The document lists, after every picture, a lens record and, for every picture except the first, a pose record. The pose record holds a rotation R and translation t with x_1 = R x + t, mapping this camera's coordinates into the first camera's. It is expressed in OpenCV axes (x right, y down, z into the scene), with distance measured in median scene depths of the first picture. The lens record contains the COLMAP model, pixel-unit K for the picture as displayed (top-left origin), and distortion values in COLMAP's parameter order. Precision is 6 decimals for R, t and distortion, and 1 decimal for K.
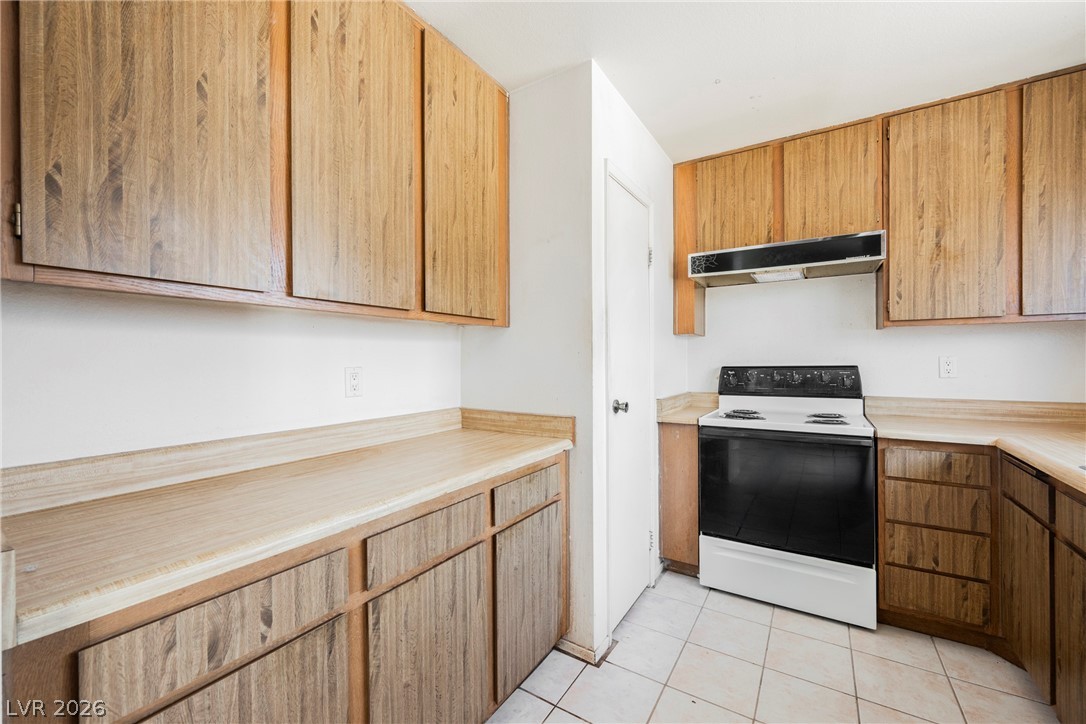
lens RADIAL K [[429.5, 0, 545.3], [0, 429.5, 362.7], [0, 0, 1]] dist [-0.002276, 0.000049]
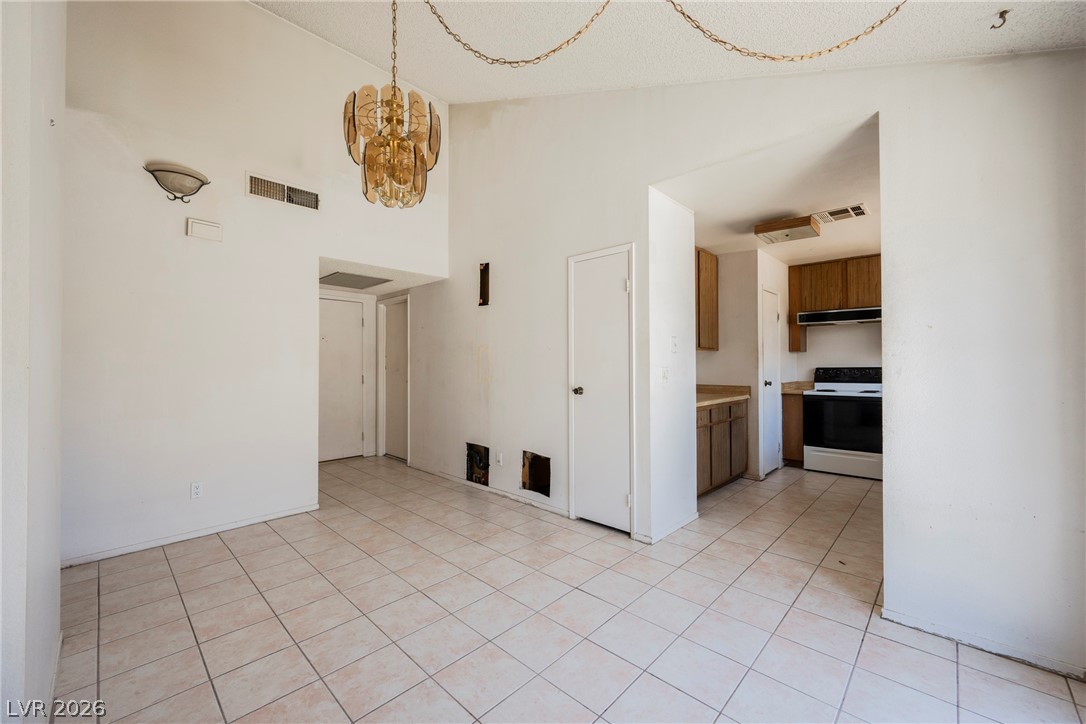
lens RADIAL K [[429.5, 0, 545.3], [0, 429.5, 362.7], [0, 0, 1]] dist [-0.002276, 0.000049]
pose [[0.980846, 0.000988, -0.194780, -0.571196], [-0.002760, 0.999957, -0.008826, 0.009573], [0.194763, 0.009195, 0.980807, -1.585752]]
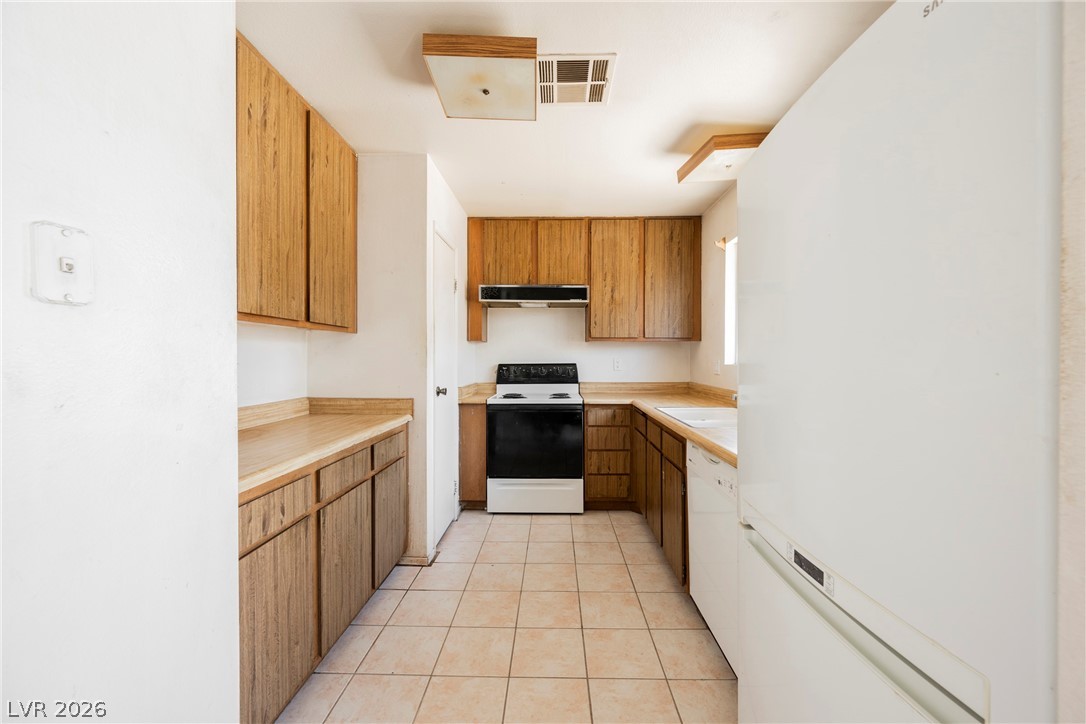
lens RADIAL K [[423.2, 0, 544.6], [0, 423.2, 362.6], [0, 0, 1]] dist [-0.000519, 0.000456]
pose [[0.856195, 0.002882, 0.516645, -0.257077], [-0.004069, 0.999991, 0.001166, 0.002101], [-0.516637, -0.003101, 0.856199, -0.392946]]
